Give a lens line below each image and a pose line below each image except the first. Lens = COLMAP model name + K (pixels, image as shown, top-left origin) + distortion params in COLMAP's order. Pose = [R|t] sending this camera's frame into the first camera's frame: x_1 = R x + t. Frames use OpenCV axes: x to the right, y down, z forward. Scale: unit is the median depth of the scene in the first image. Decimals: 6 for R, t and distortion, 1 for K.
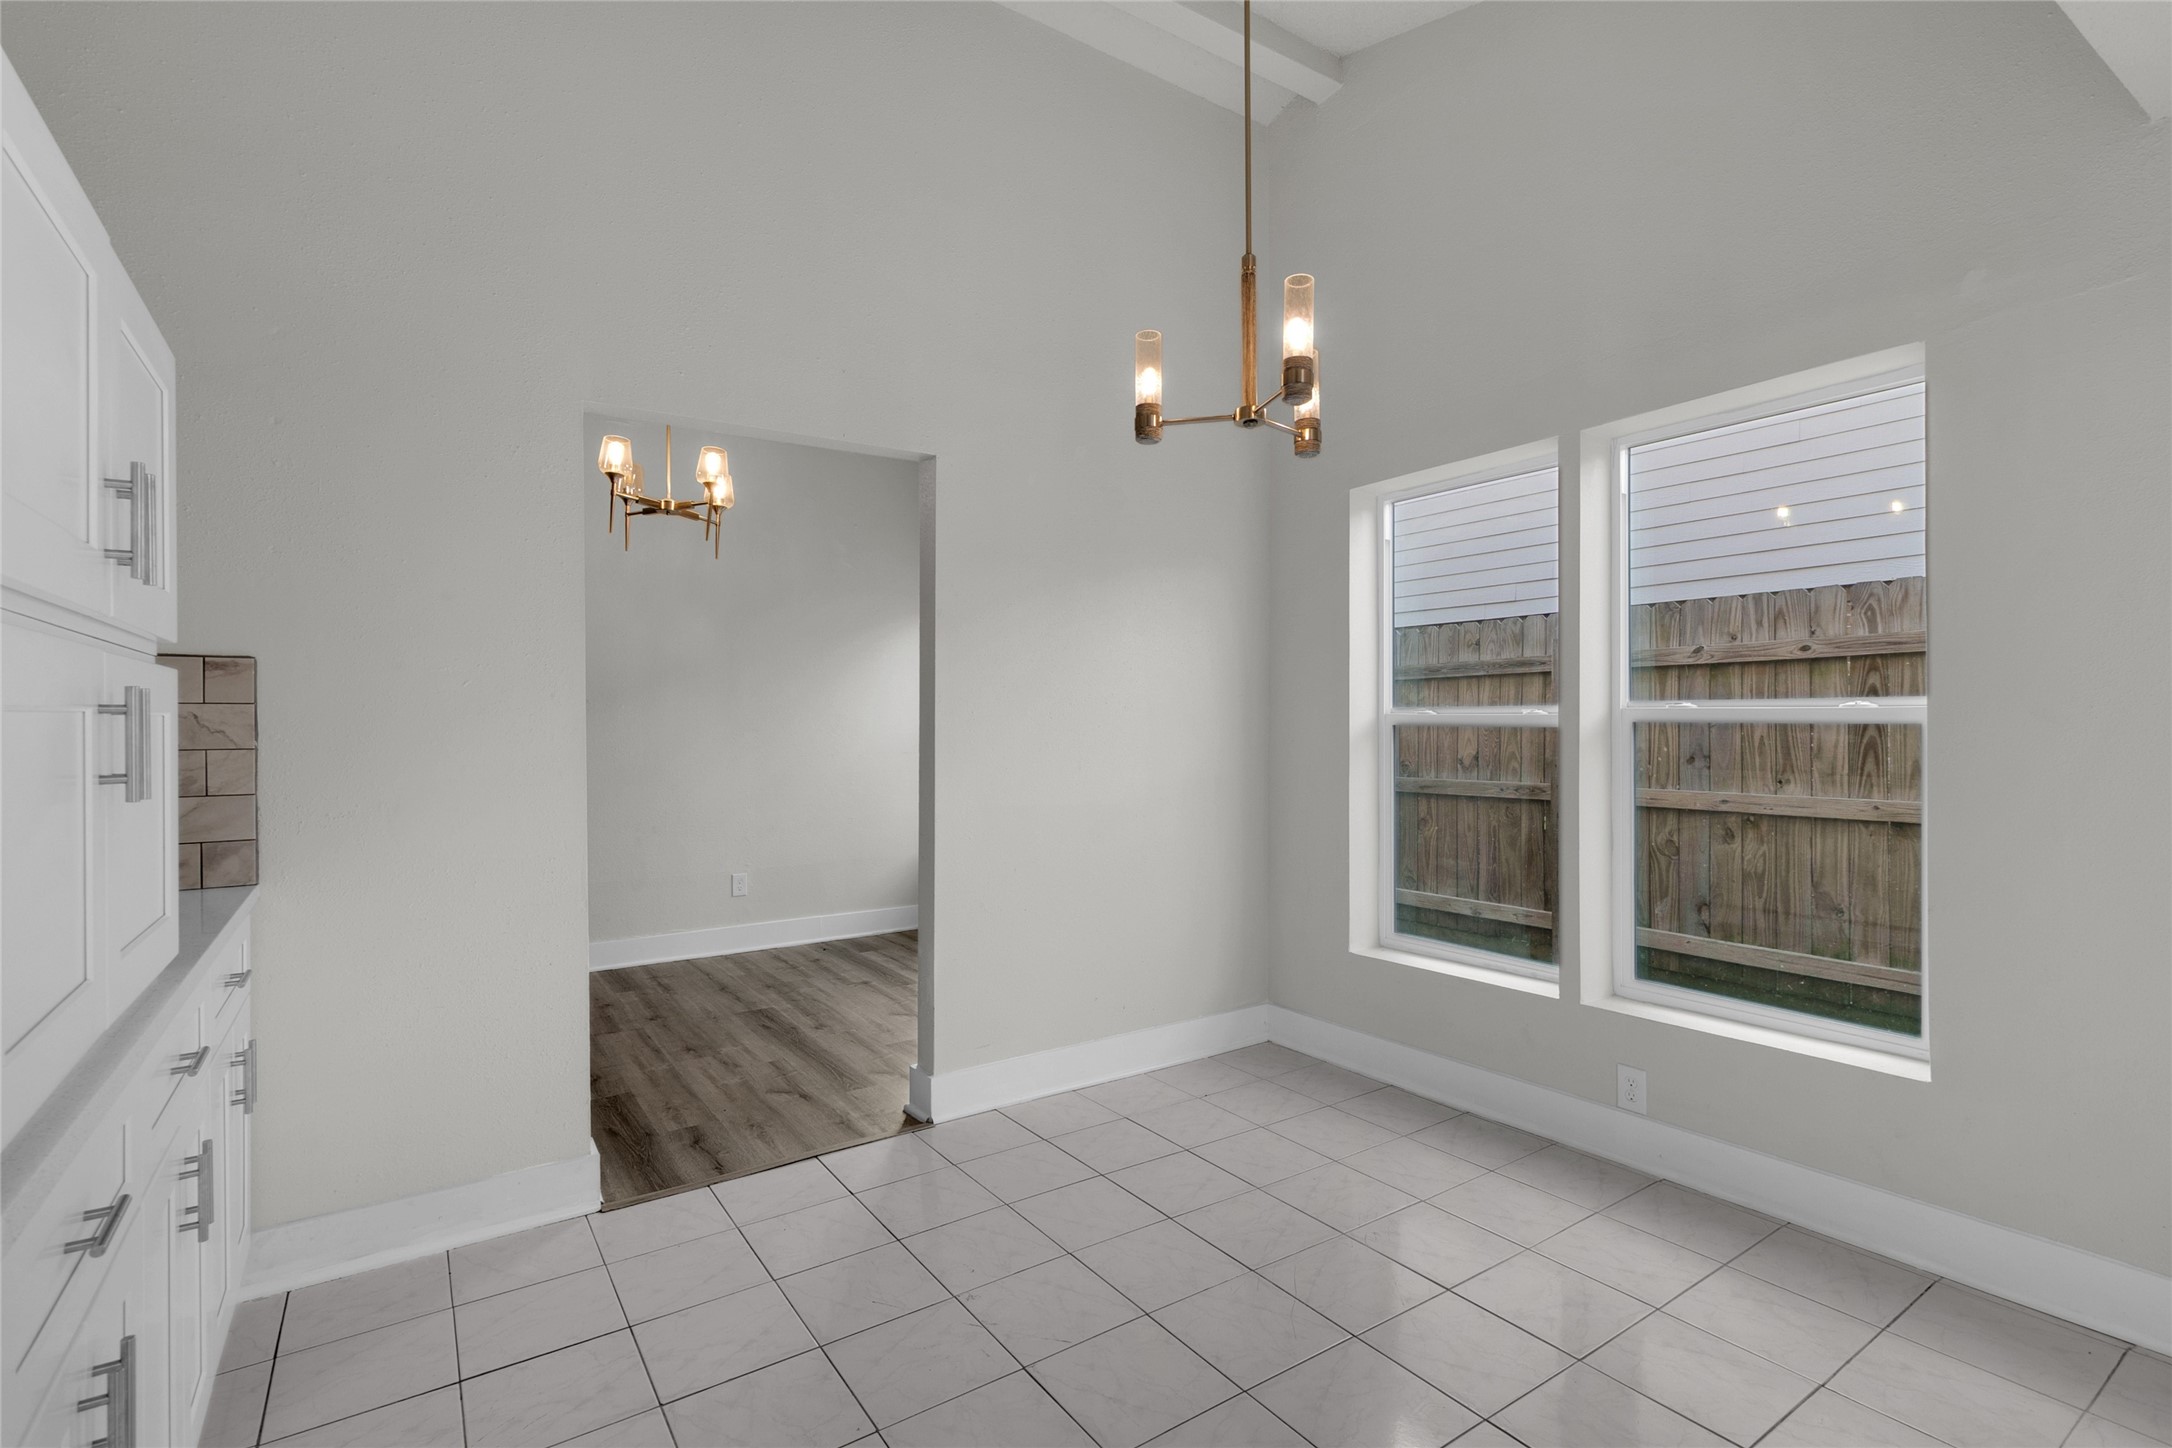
lens RADIAL K [[997.7, 0, 1082.1], [0, 997.7, 726.3], [0, 0, 1]] dist [0.001245, -0.000059]
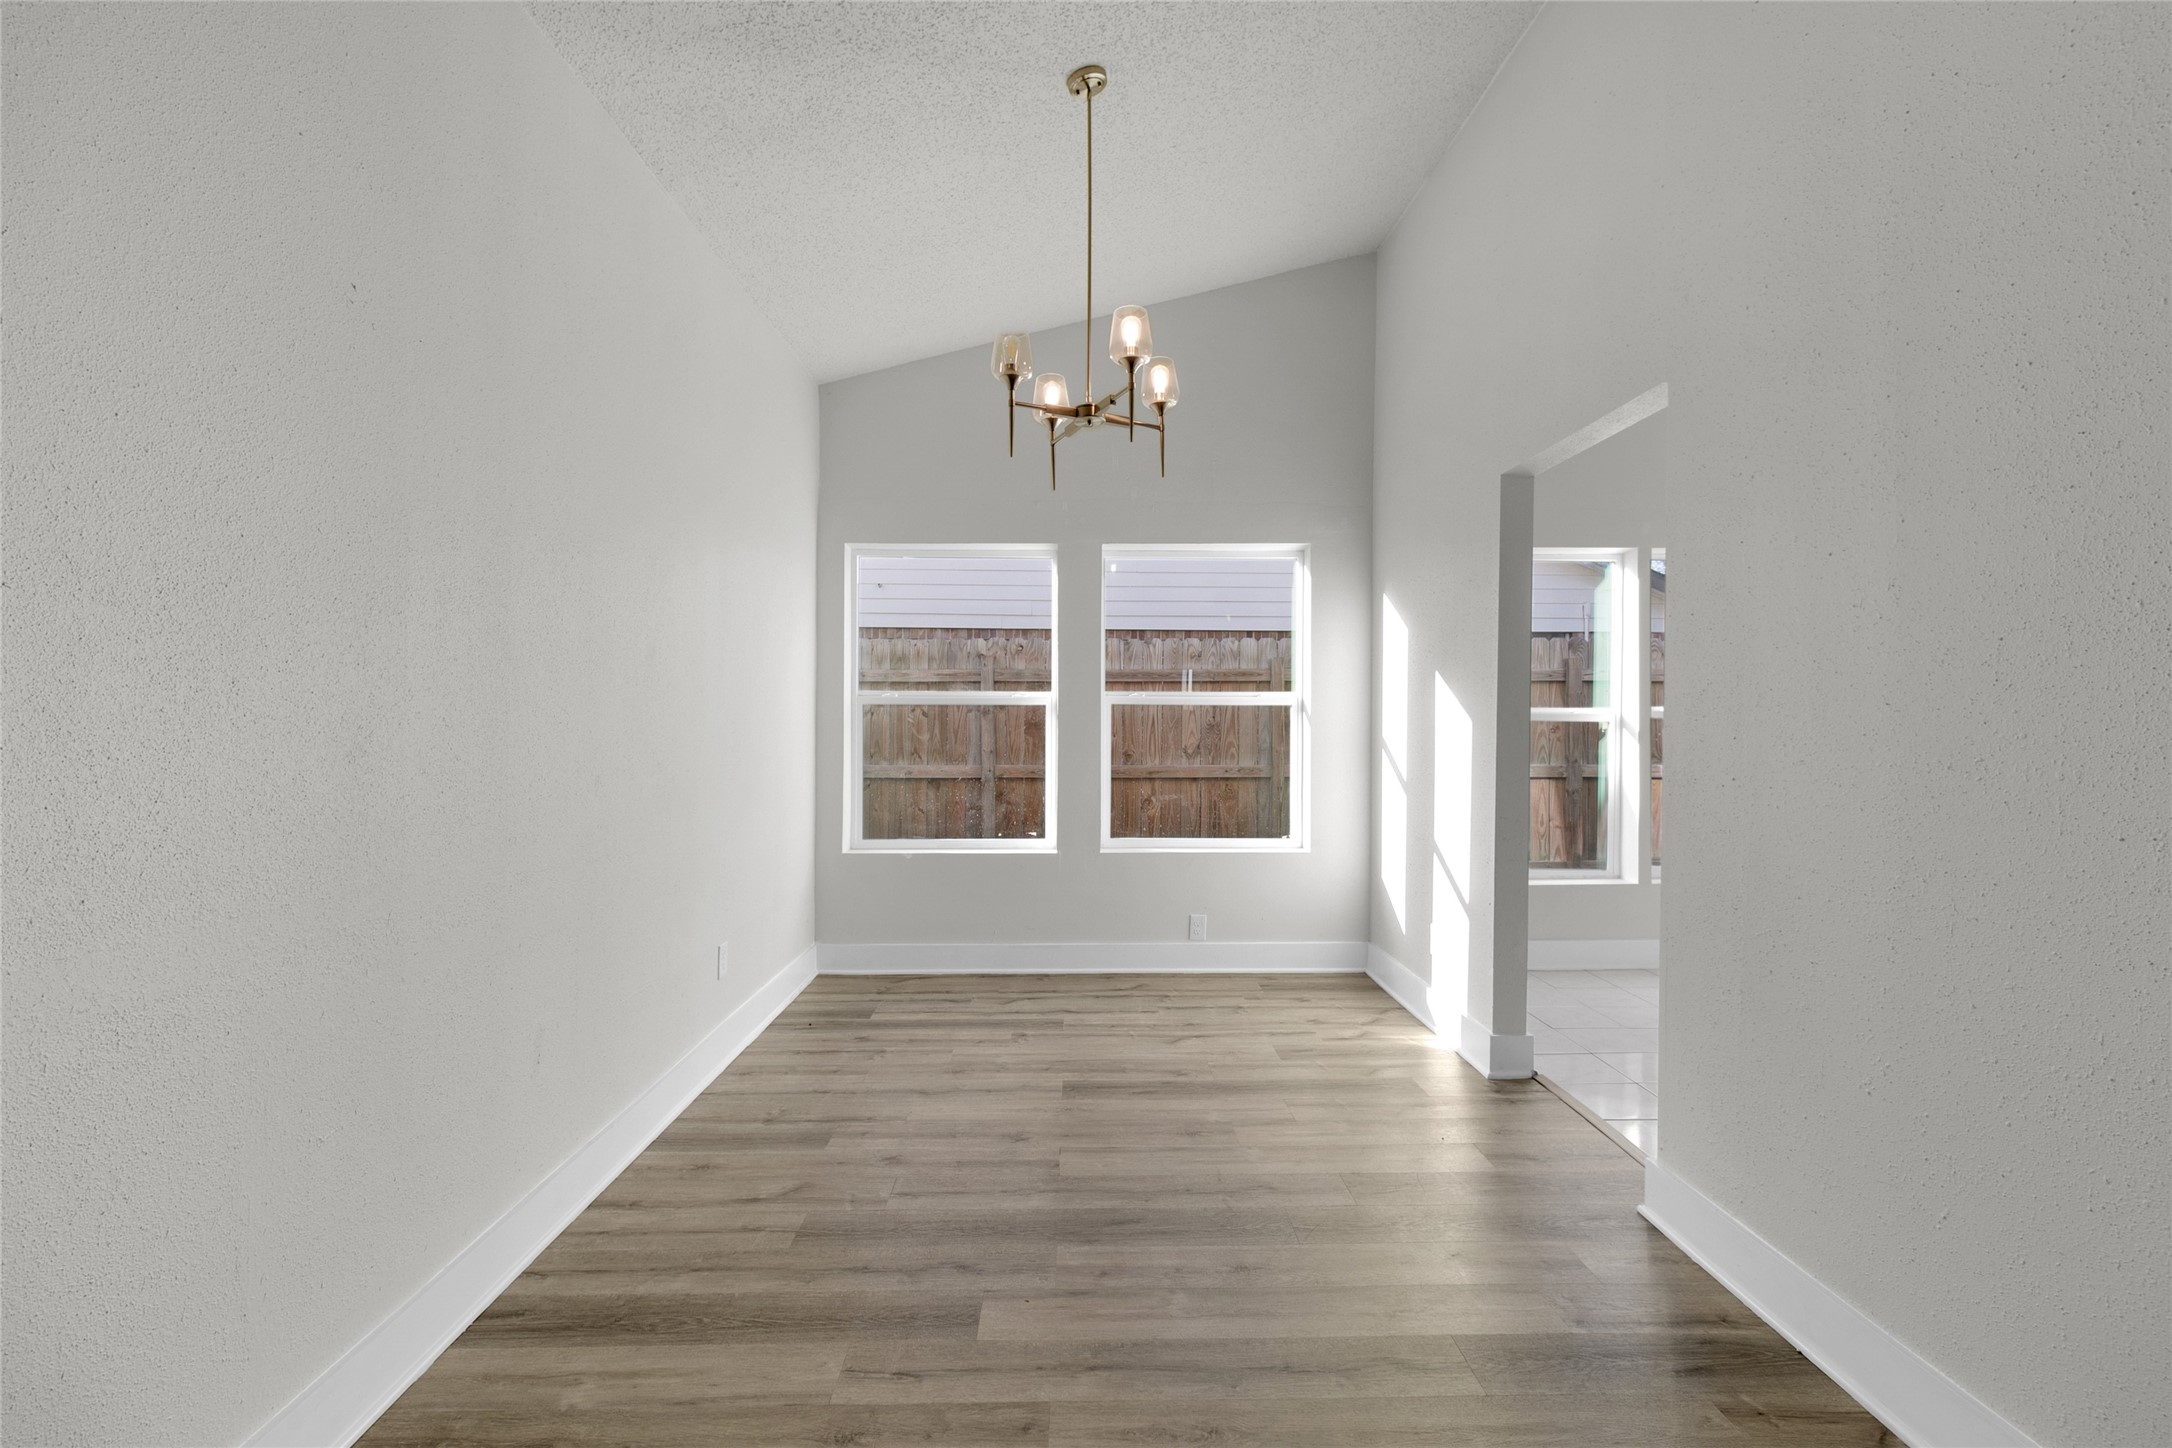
lens RADIAL K [[997.7, 0, 1088.2], [0, 997.7, 717.1], [0, 0, 1]] dist [0.001245, -0.000059]
pose [[0.550748, 0.009469, 0.834618, -0.873982], [-0.004377, 0.999955, -0.008456, 0.007308], [-0.834660, 0.001004, 0.550764, 0.518349]]
